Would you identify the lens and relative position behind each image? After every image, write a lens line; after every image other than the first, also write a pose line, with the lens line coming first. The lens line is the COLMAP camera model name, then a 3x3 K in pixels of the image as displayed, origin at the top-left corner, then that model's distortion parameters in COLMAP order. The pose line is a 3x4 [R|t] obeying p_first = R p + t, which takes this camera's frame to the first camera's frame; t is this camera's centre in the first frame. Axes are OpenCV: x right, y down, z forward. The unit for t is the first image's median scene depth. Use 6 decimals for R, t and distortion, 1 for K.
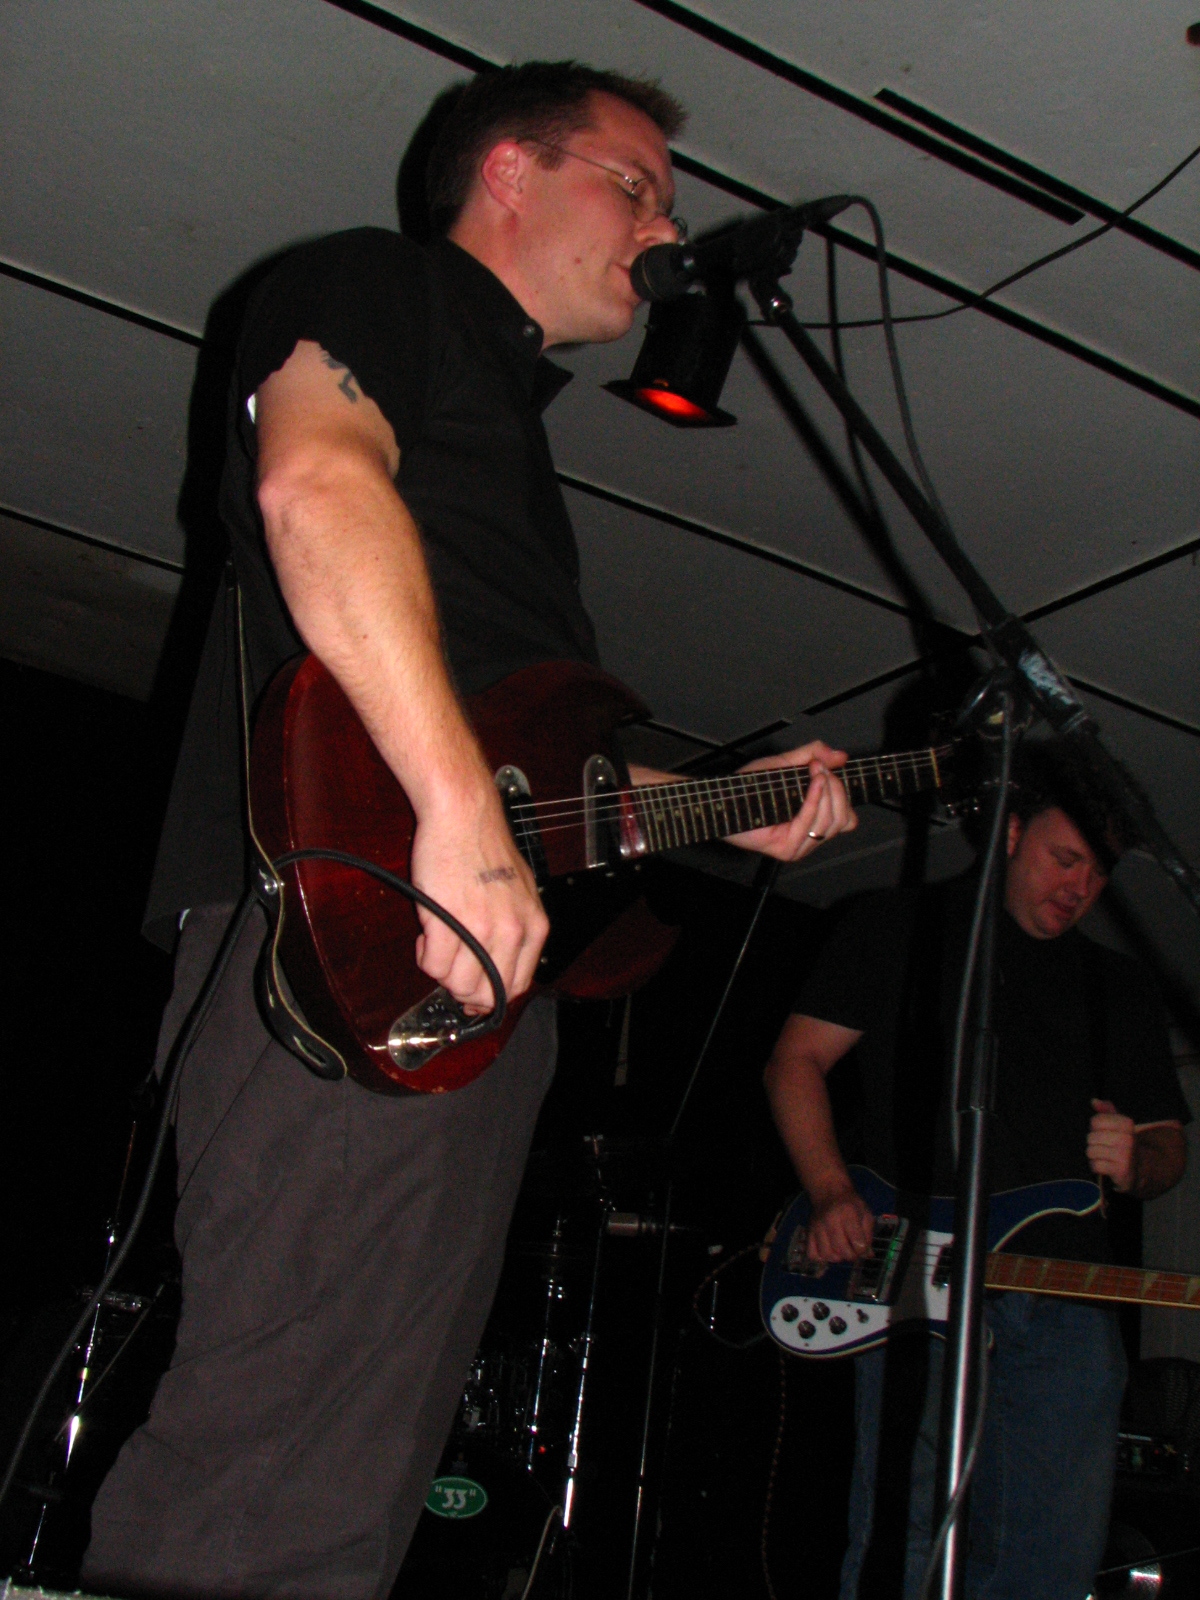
lens RADIAL K [[1961.5, 0, 600.0], [0, 1961.5, 800.0], [0, 0, 1]] dist [-0.154899, 0.388917]
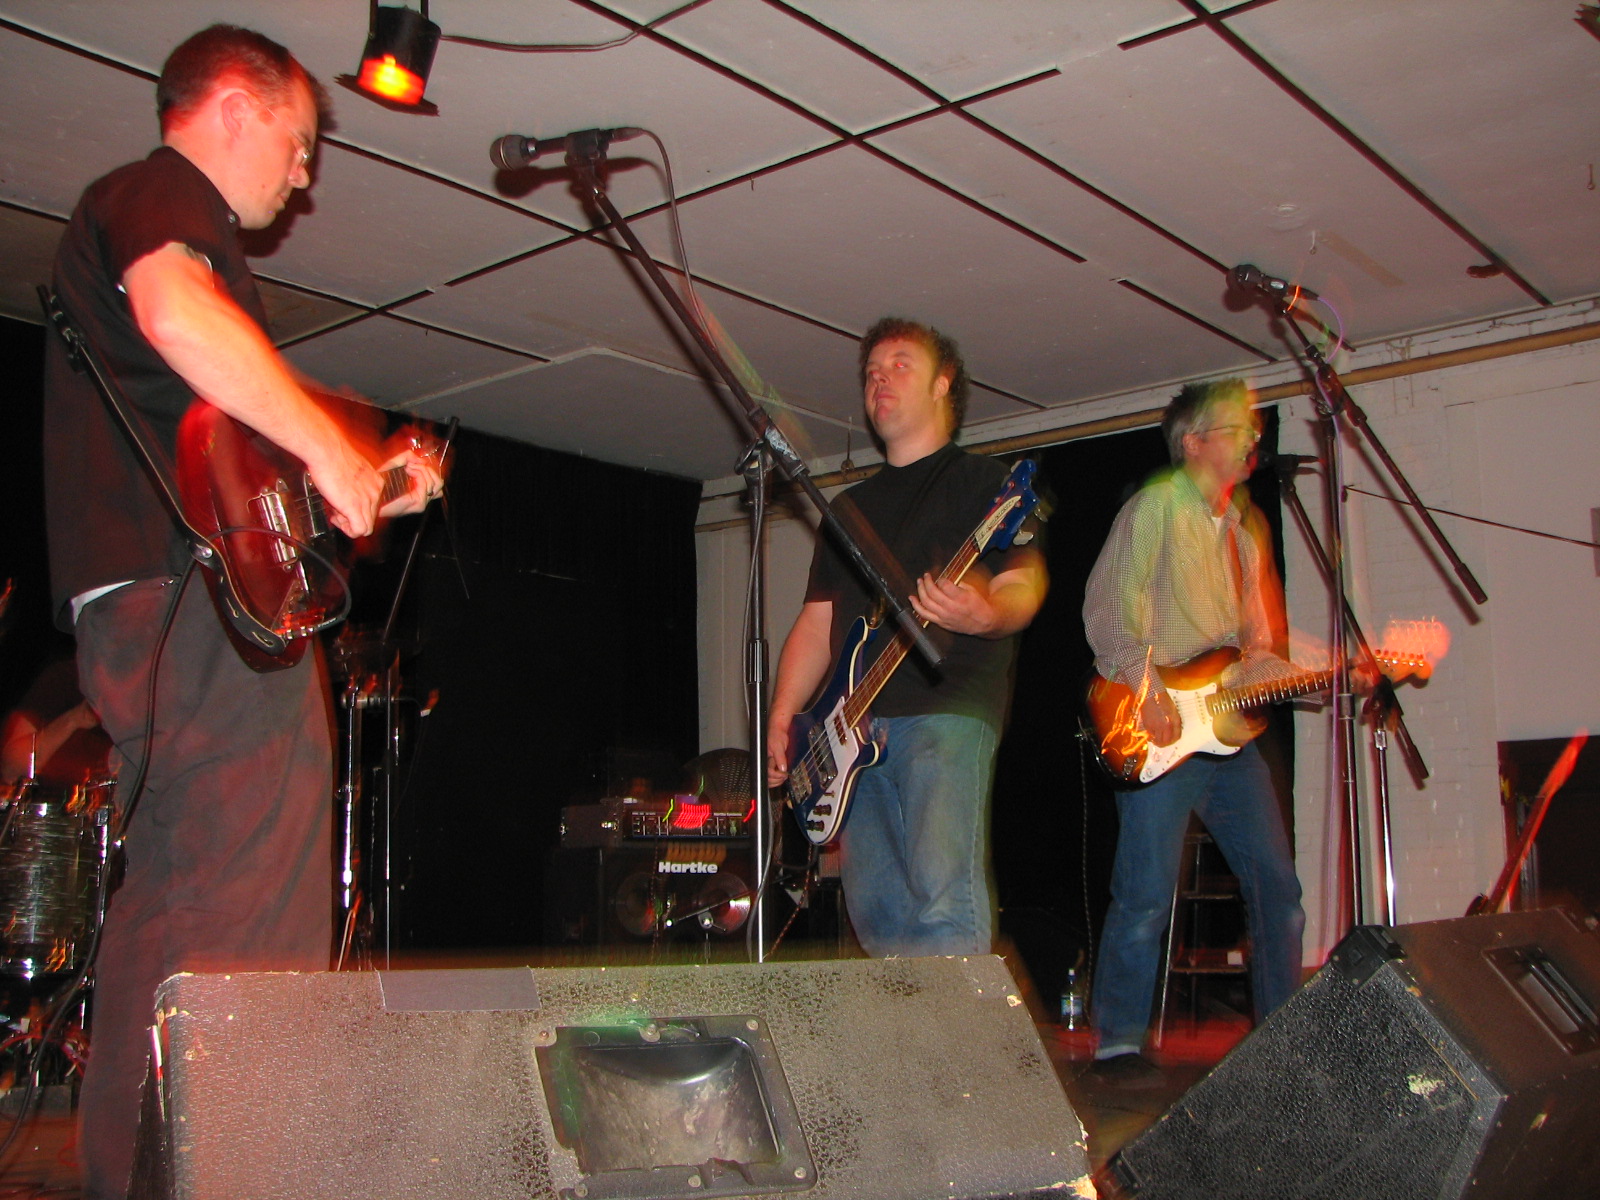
lens RADIAL K [[1675.3, 0, 800.0], [0, 1675.3, 600.0], [0, 0, 1]] dist [-0.177838, 0.000088]
pose [[0.937253, -0.074901, 0.340509, -0.102813], [0.010474, 0.982259, 0.187237, -0.071686], [-0.348493, -0.171922, 0.921410, -0.167473]]
